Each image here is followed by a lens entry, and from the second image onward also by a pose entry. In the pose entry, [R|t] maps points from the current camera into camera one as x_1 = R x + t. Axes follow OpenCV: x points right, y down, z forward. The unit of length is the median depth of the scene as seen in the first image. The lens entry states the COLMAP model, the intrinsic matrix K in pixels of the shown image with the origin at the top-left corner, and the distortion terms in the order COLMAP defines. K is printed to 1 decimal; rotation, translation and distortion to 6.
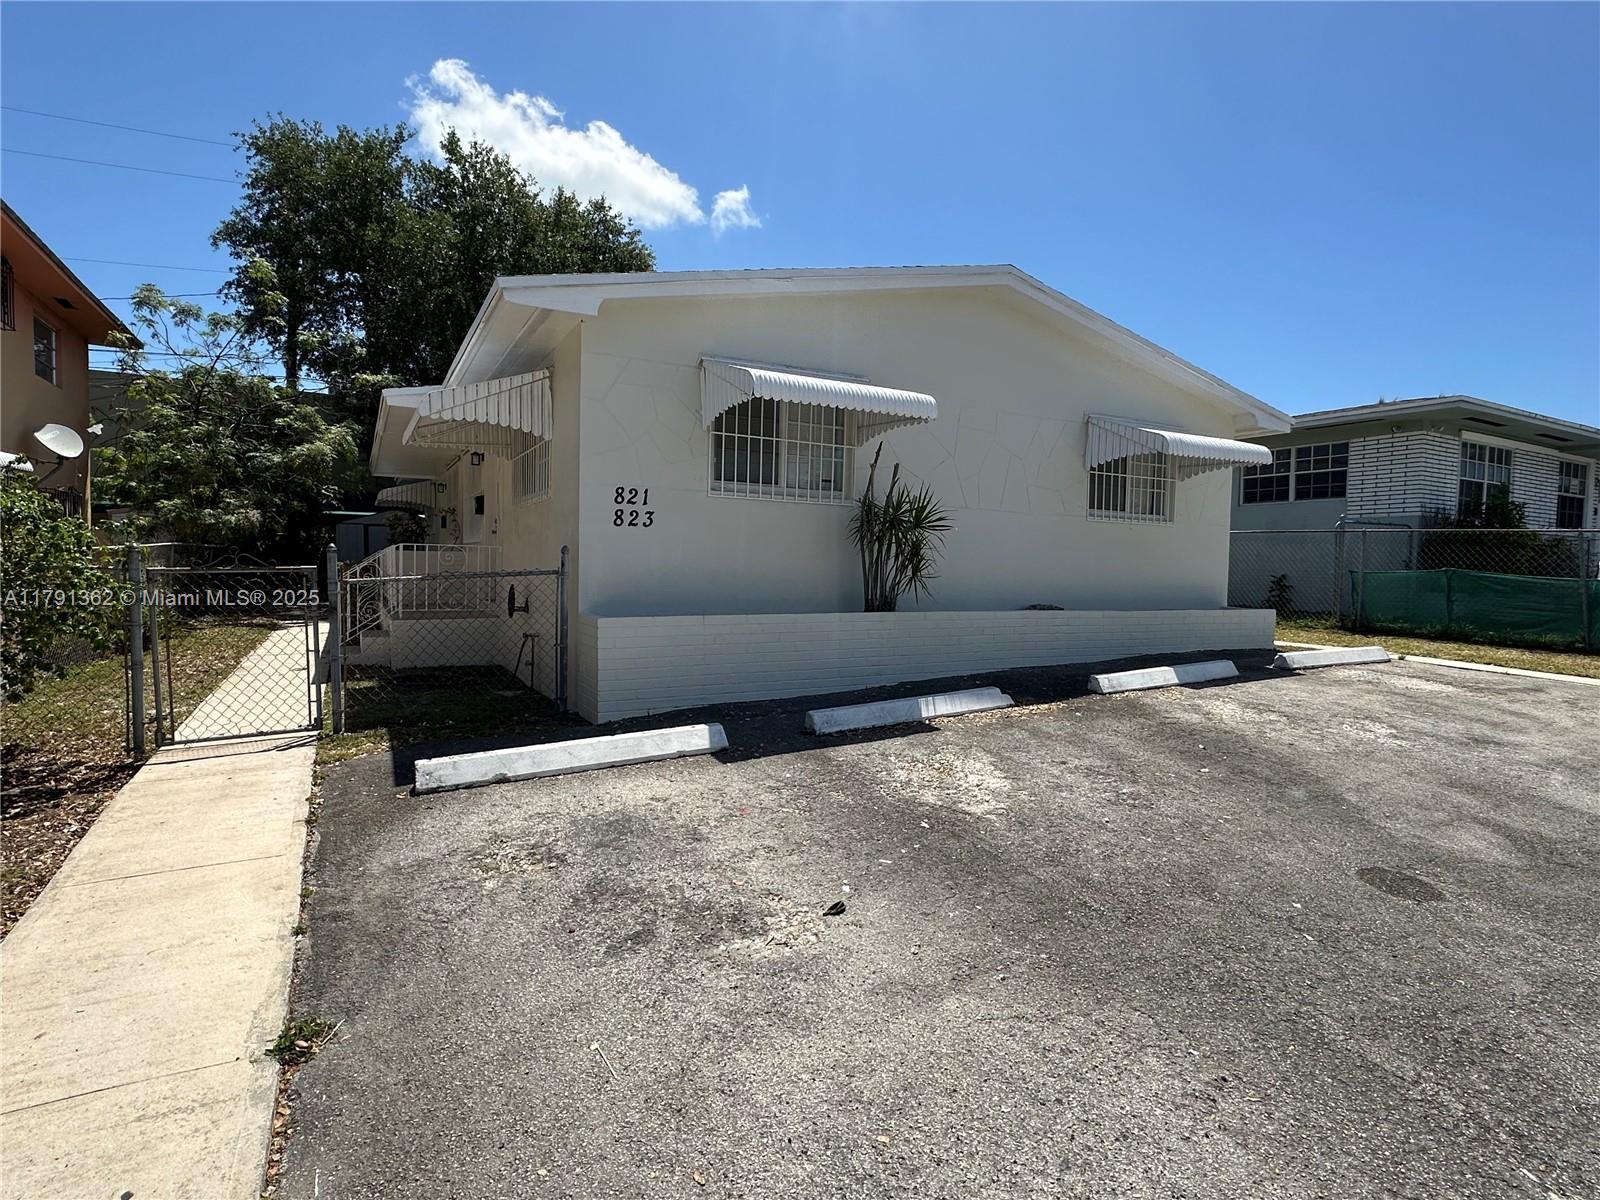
lens RADIAL K [[797.5, 0, 800.0], [0, 797.5, 600.0], [0, 0, 1]] dist [0.002437, 0.000231]
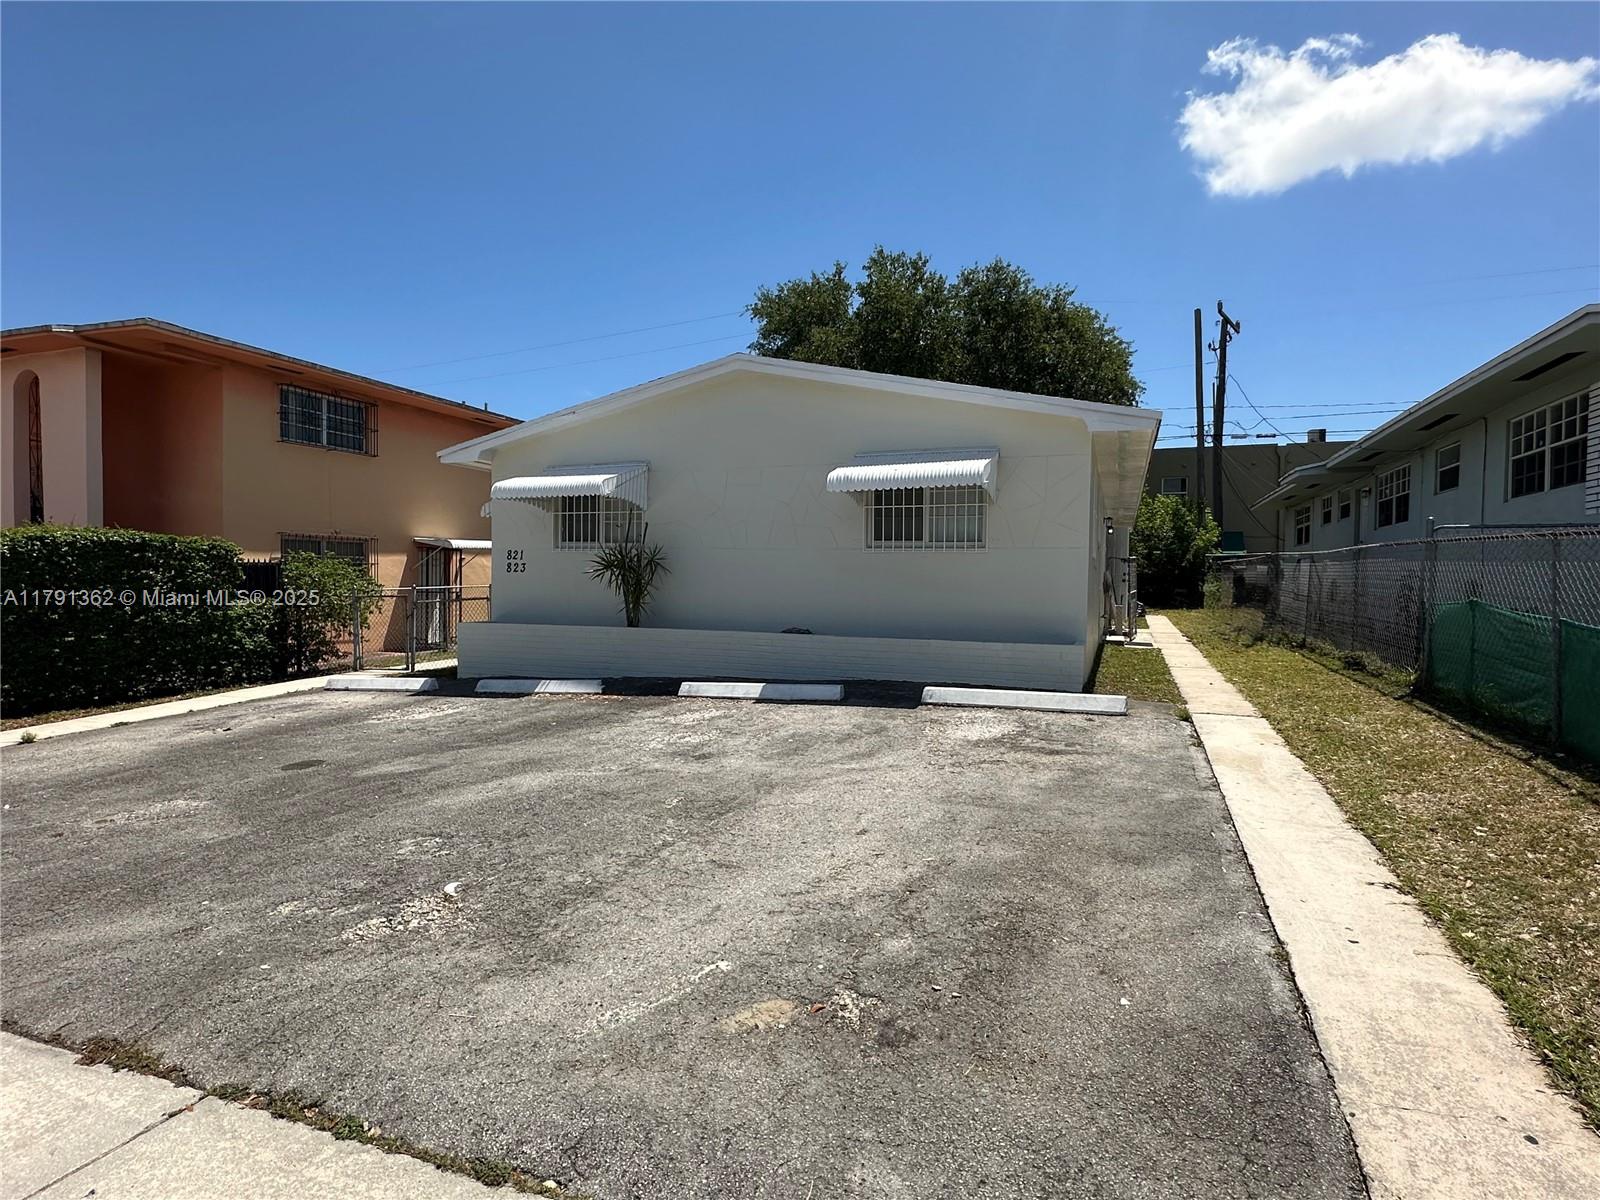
lens RADIAL K [[859.4, 0, 800.0], [0, 859.4, 600.0], [0, 0, 1]] dist [0.028856, 0.000457]
pose [[0.645524, 0.006459, -0.763713, 1.473485], [-0.033555, 0.999239, -0.019911, -0.013971], [0.763002, 0.038480, 0.645249, 0.241100]]
